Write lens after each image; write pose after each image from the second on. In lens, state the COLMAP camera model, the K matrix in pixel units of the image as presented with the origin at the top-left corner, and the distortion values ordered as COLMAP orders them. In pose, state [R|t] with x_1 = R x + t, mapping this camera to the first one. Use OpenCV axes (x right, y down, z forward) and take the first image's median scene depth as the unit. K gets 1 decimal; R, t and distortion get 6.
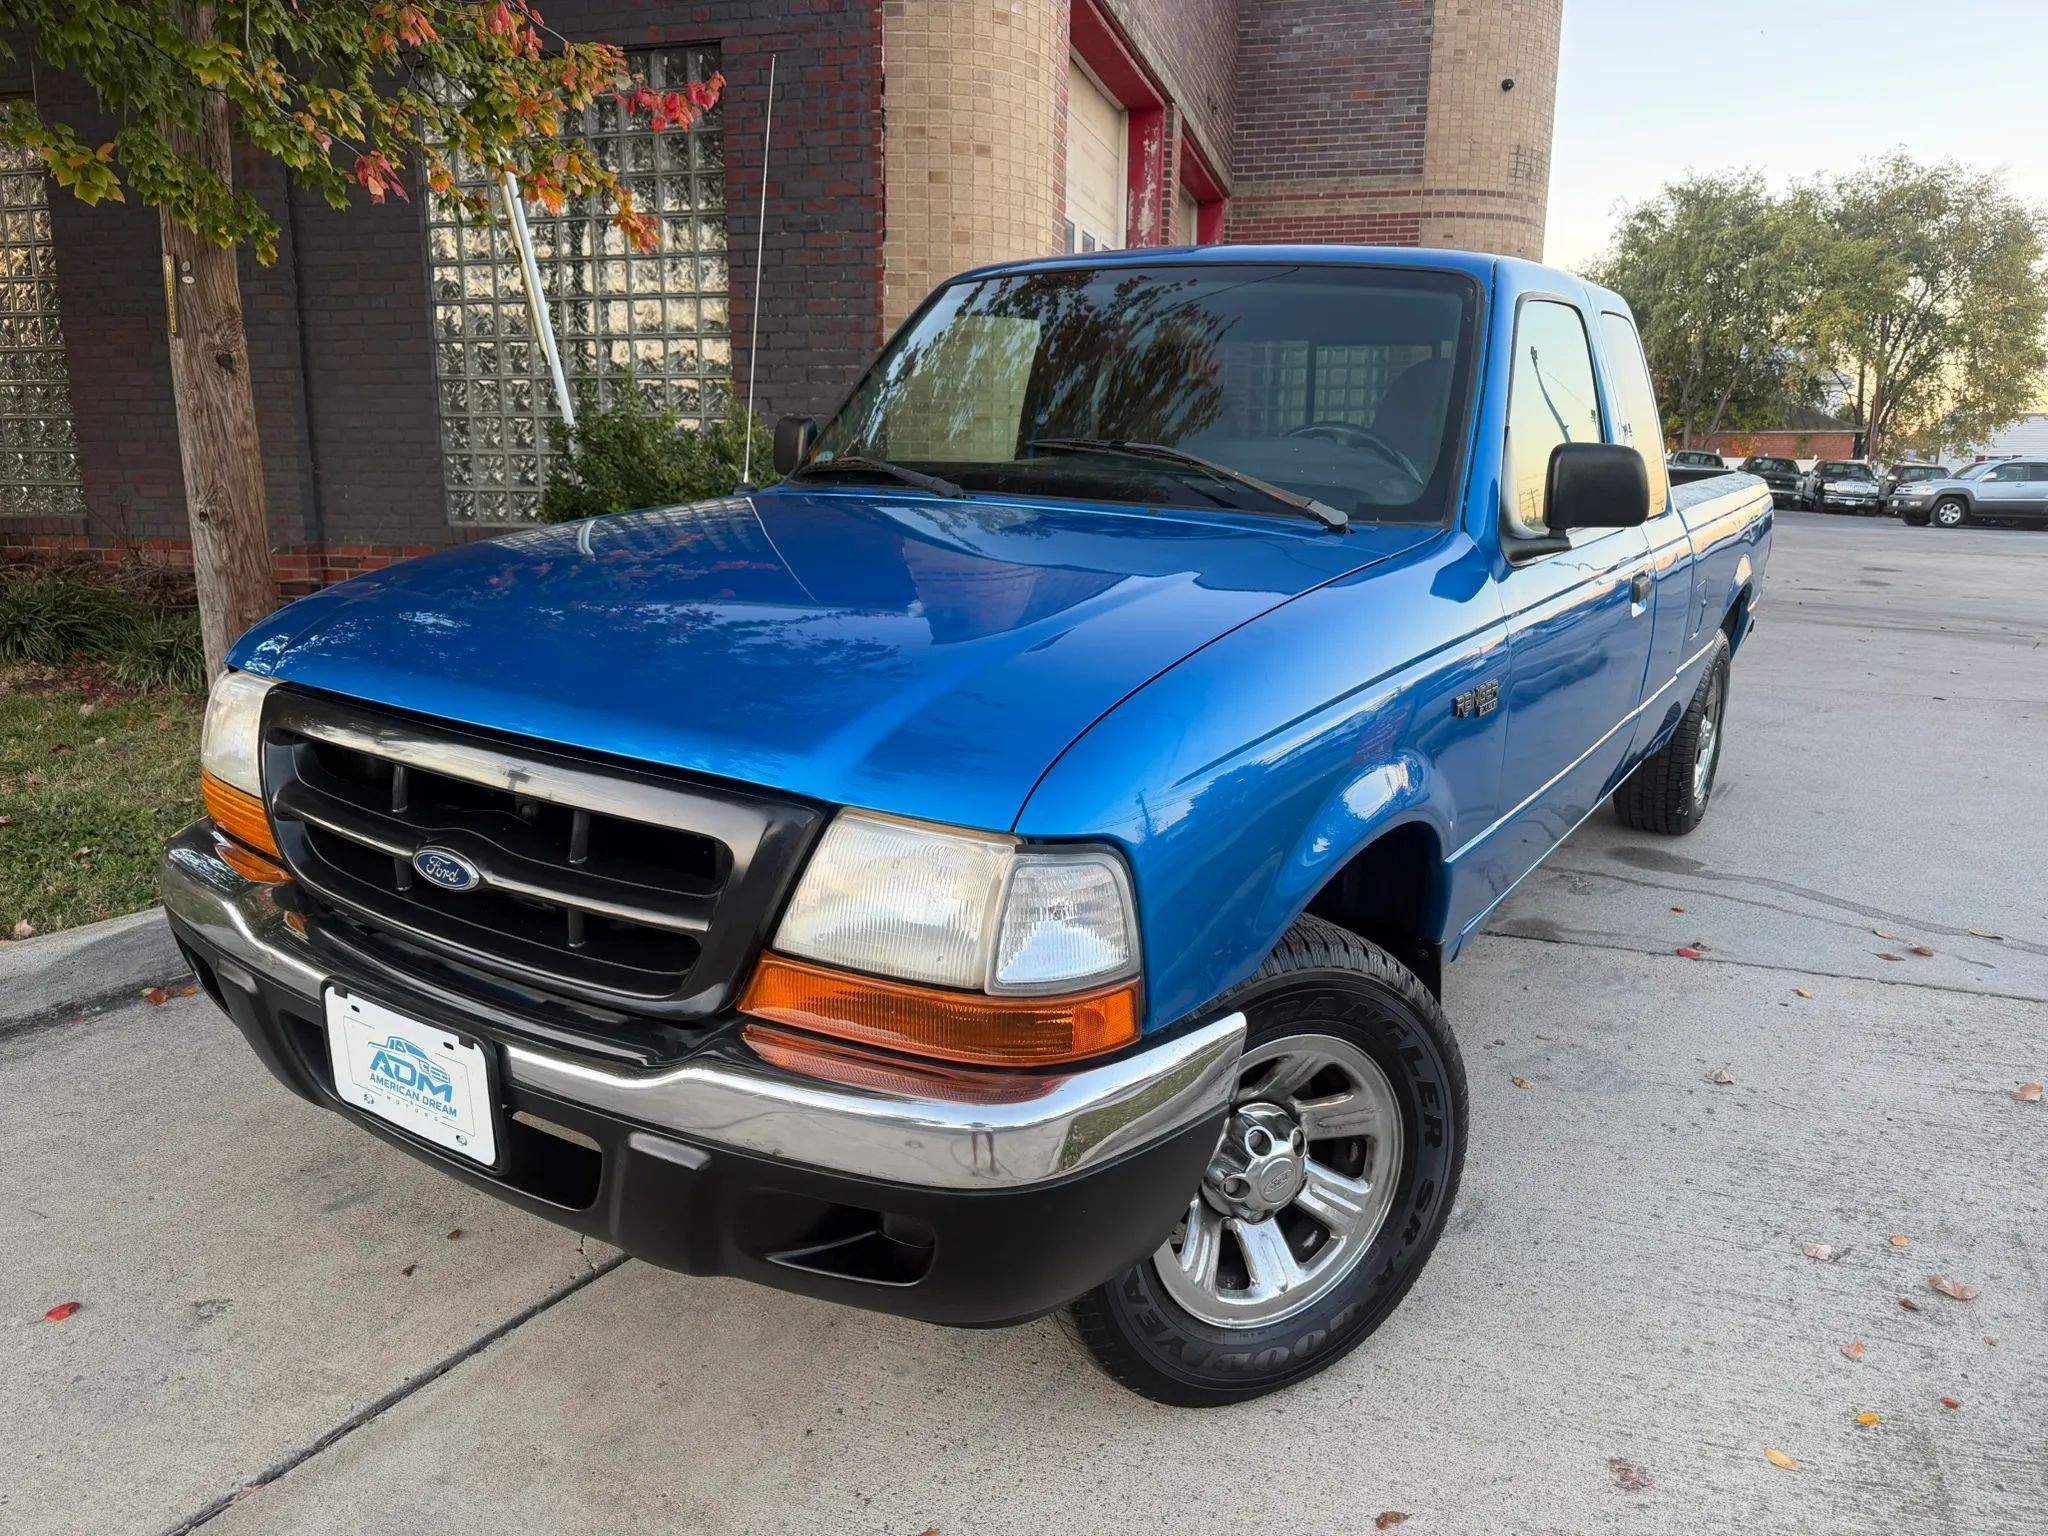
lens RADIAL K [[1457.9, 0, 1022.2], [0, 1457.9, 775.0], [0, 0, 1]] dist [0.000355, -0.019072]
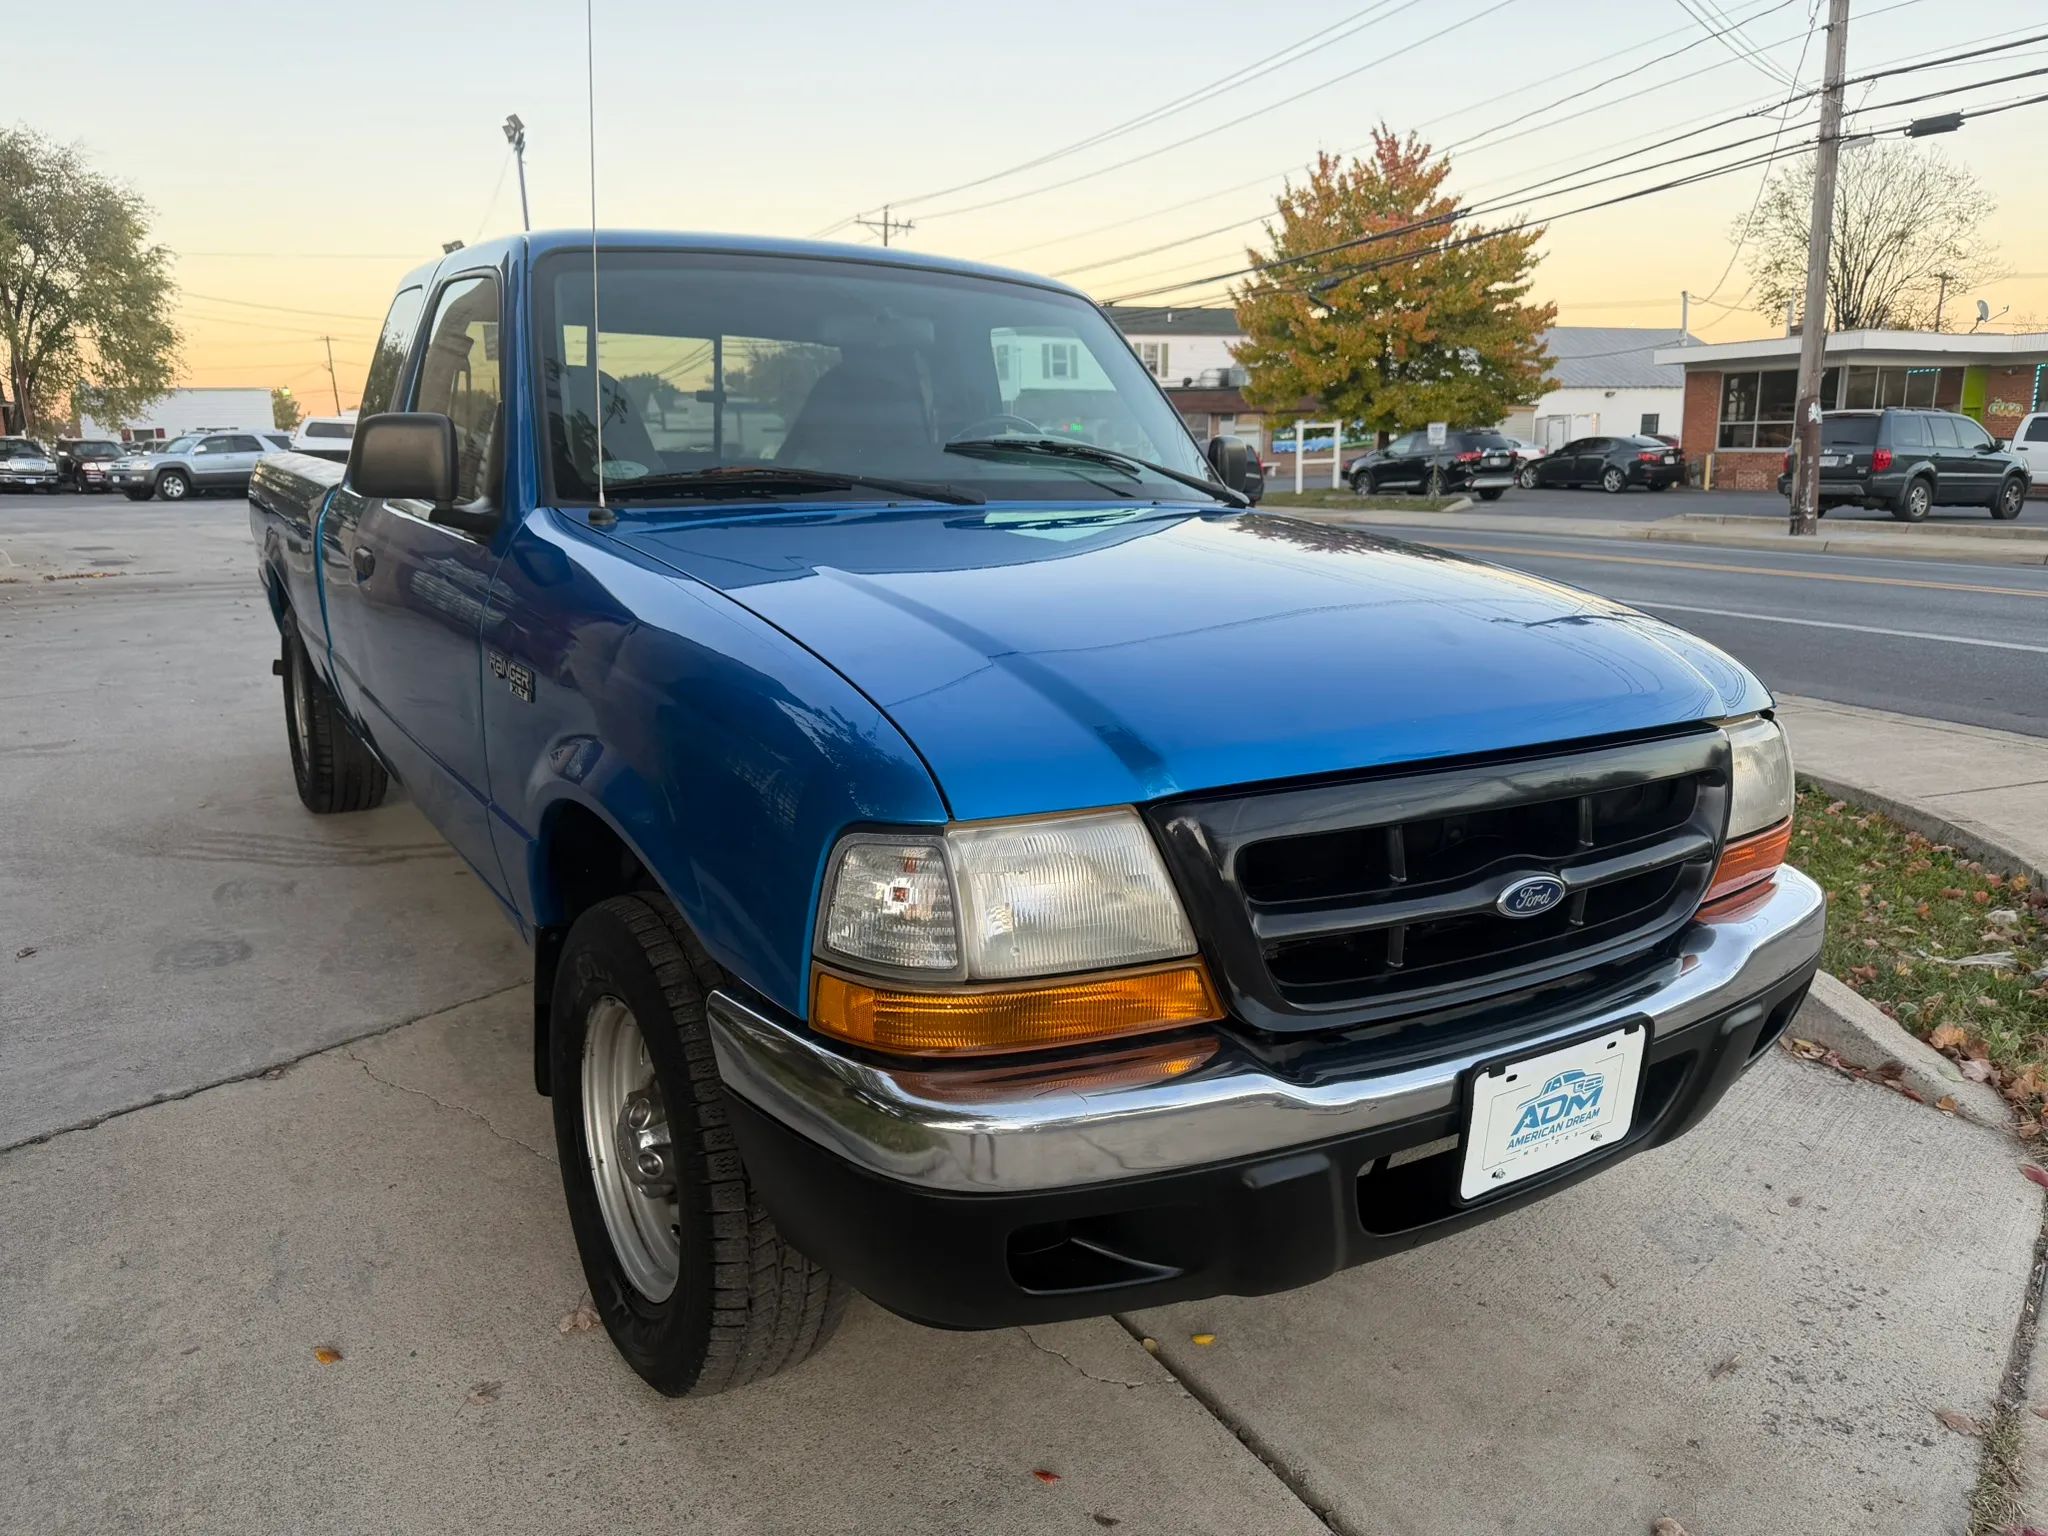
lens RADIAL K [[1431.7, 0, 1031.4], [0, 1431.7, 798.0], [0, 0, 1]] dist [-0.003049, -0.009864]
pose [[0.416798, -0.236627, 0.877660, -0.196567], [0.204428, 0.965191, 0.163144, -0.032245], [-0.885713, 0.111420, 0.450663, 0.123992]]
